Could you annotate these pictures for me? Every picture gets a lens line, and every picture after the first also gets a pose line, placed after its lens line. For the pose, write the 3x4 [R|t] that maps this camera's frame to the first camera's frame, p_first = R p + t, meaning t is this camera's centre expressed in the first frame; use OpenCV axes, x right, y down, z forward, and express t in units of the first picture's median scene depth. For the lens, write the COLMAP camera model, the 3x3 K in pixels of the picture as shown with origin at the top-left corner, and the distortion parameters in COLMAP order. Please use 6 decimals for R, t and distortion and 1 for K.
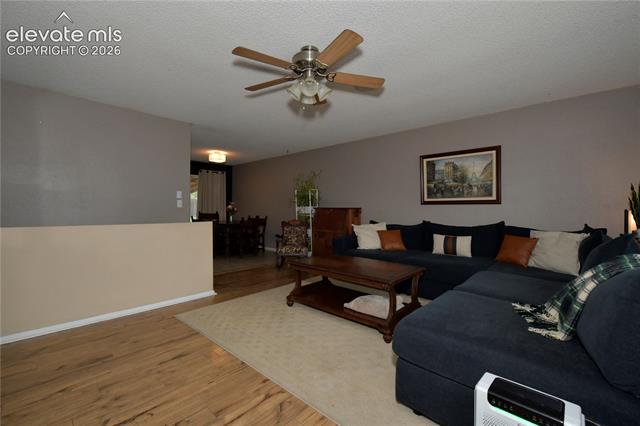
lens RADIAL K [[273.3, 0, 318.6], [0, 273.3, 210.0], [0, 0, 1]] dist [-0.001954, -0.000182]
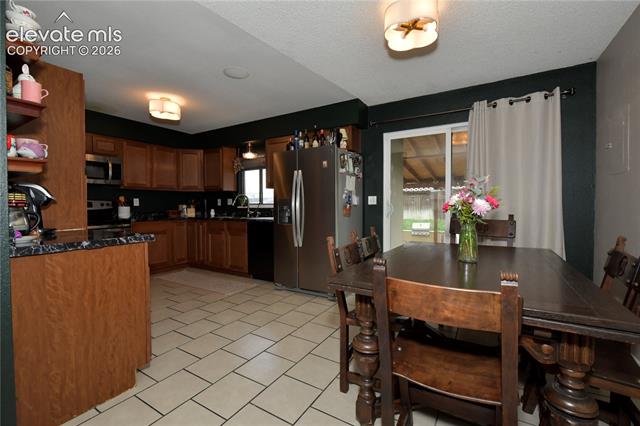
lens RADIAL K [[277.0, 0, 317.9], [0, 277.0, 210.7], [0, 0, 1]] dist [-0.008954, 0.000022]
pose [[0.209754, 0.013333, -0.977663, -0.184817], [-0.000028, 0.999907, 0.013631, -0.006464], [0.977754, -0.002832, 0.209735, 1.417562]]
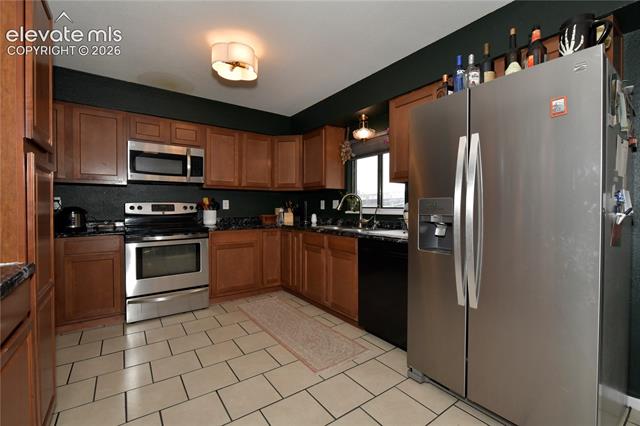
lens RADIAL K [[277.0, 0, 317.9], [0, 277.0, 210.7], [0, 0, 1]] dist [-0.008954, 0.000022]
pose [[-0.193339, 0.008413, -0.981096, -0.637332], [-0.007318, 0.999923, 0.010016, -0.018460], [0.981105, 0.009116, -0.193263, 1.406900]]
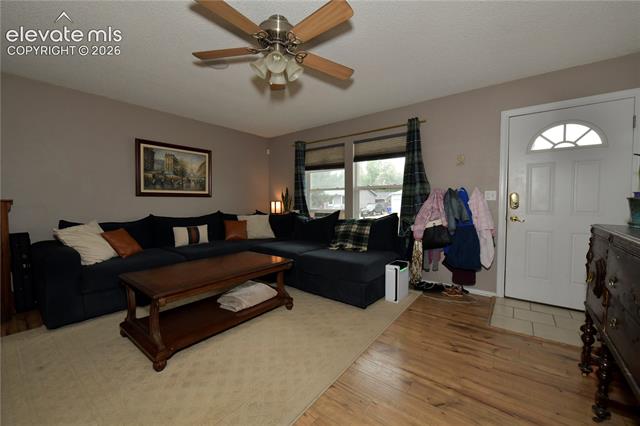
lens RADIAL K [[255.1, 0, 320.7], [0, 255.1, 211.2], [0, 0, 1]] dist [-0.002529, -0.000418]
pose [[-0.085443, -0.044802, 0.995335, -0.527421], [0.001863, 0.998980, 0.045126, -0.008887], [-0.996341, 0.005710, -0.085273, 0.560677]]
